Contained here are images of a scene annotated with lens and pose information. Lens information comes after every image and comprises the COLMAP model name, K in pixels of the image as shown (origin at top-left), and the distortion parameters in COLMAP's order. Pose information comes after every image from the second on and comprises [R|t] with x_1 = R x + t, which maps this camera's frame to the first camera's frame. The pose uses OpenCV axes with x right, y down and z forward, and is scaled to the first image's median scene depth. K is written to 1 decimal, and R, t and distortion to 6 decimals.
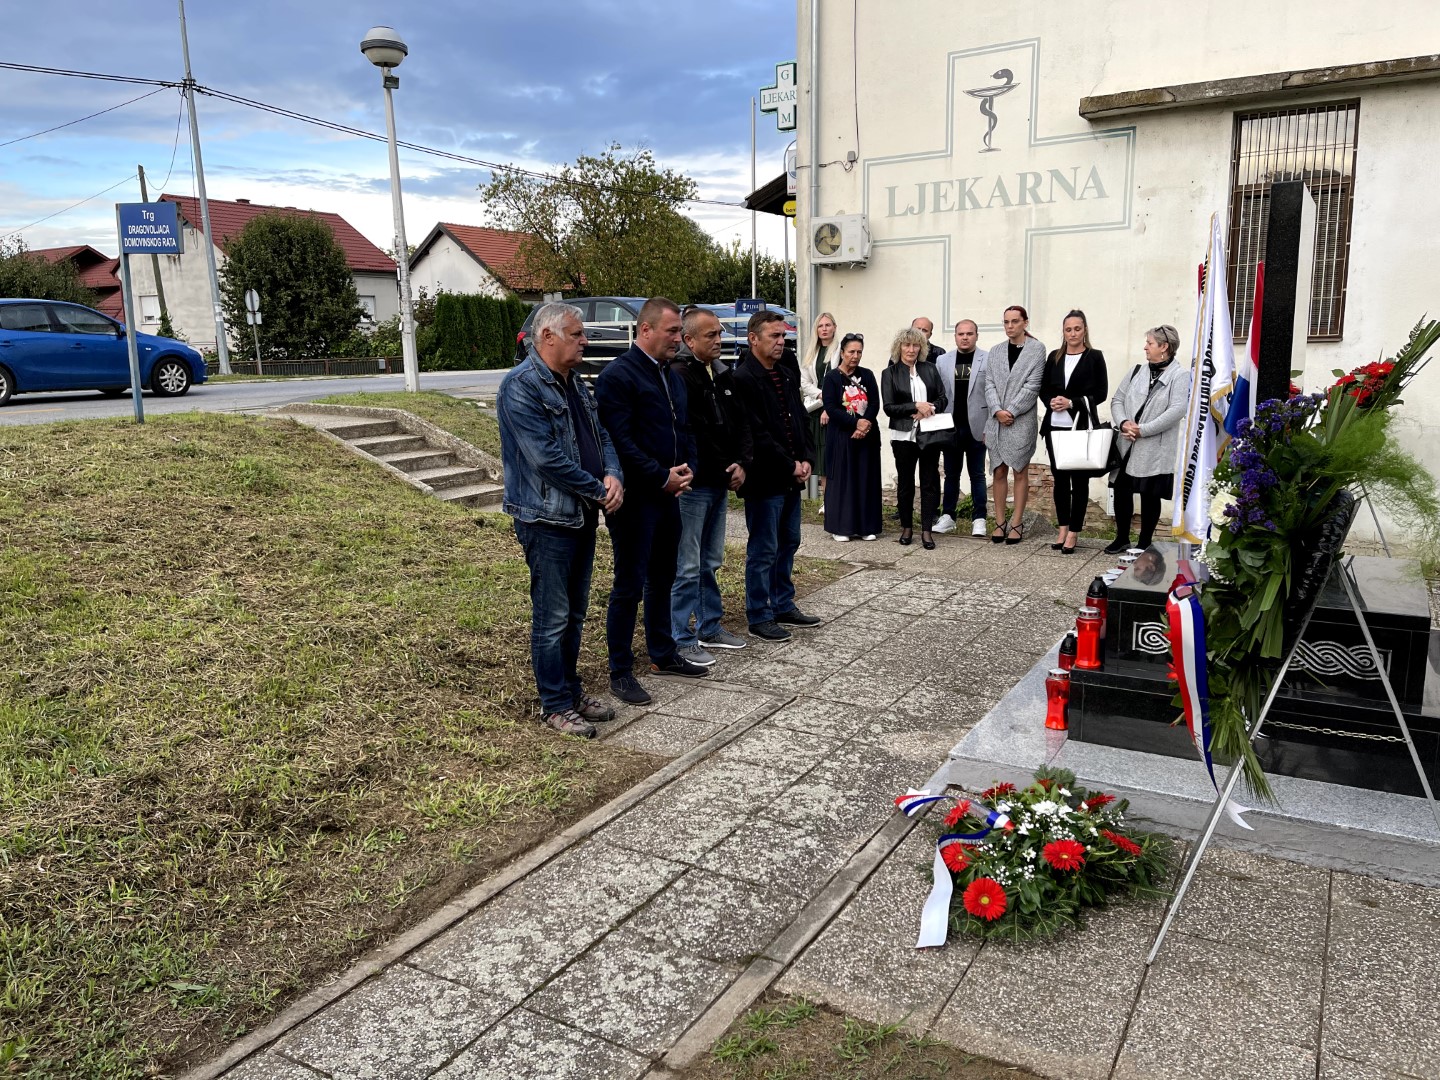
lens RADIAL K [[1081.1, 0, 721.5], [0, 1081.1, 541.5], [0, 0, 1]] dist [0.063475, -0.069326]
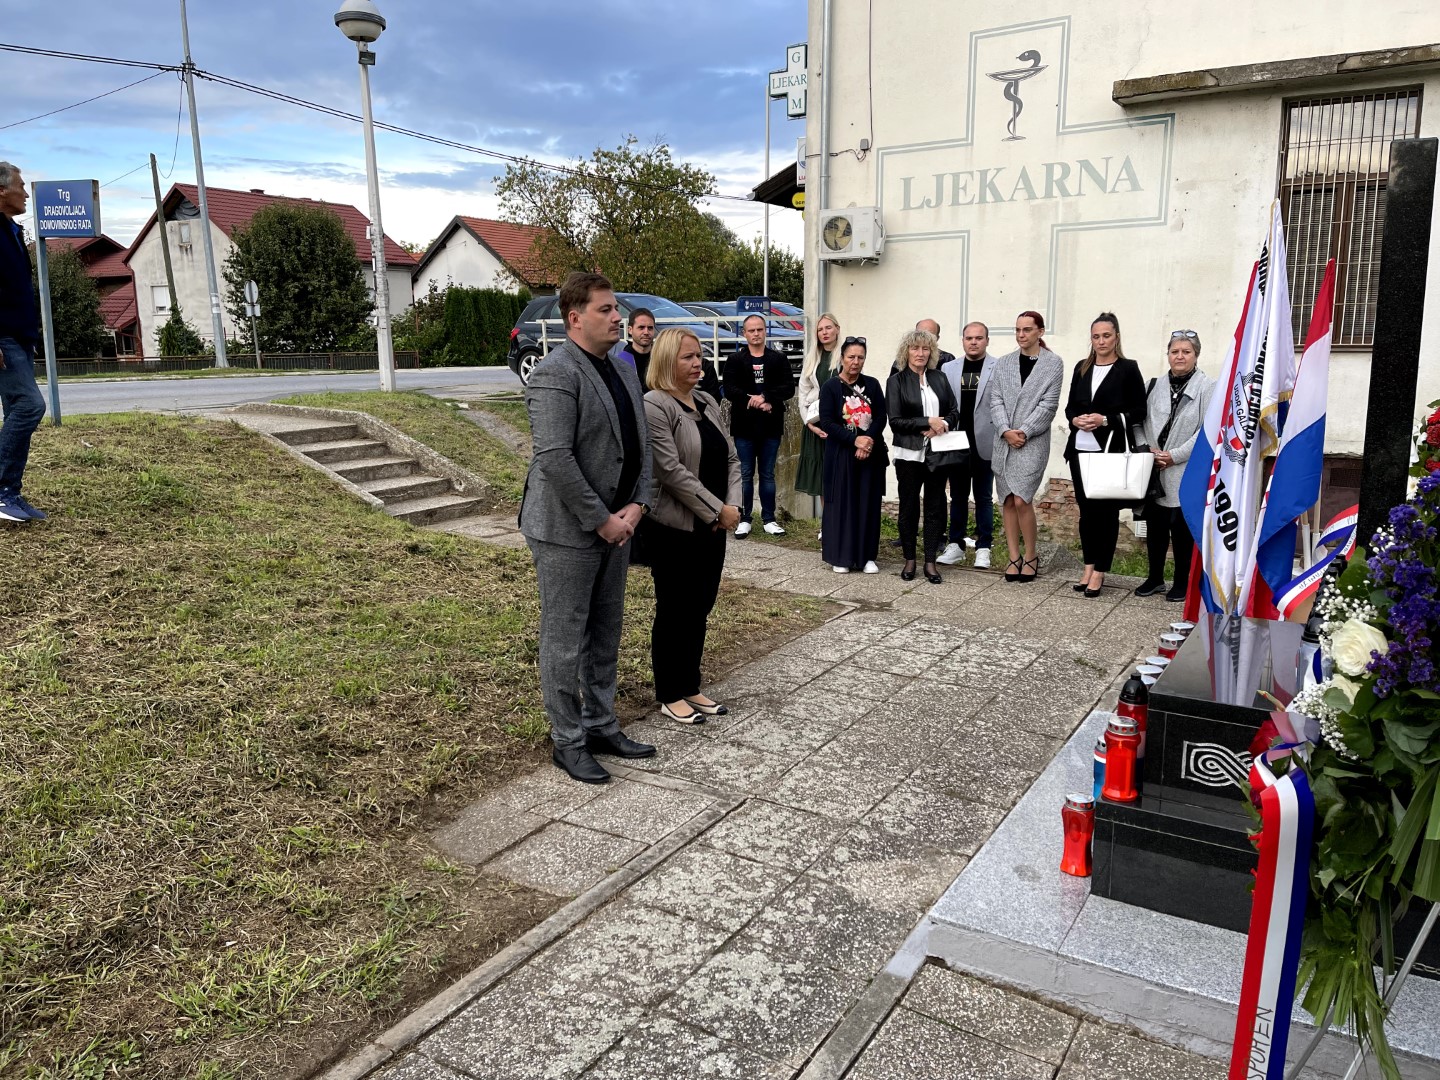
lens RADIAL K [[1081.1, 0, 721.5], [0, 1081.1, 541.5], [0, 0, 1]] dist [0.063475, -0.069326]
pose [[0.999679, 0.016948, -0.018814, 0.064935], [-0.016909, 0.999855, 0.002197, -0.047246], [0.018849, -0.001879, 0.999821, 0.214140]]
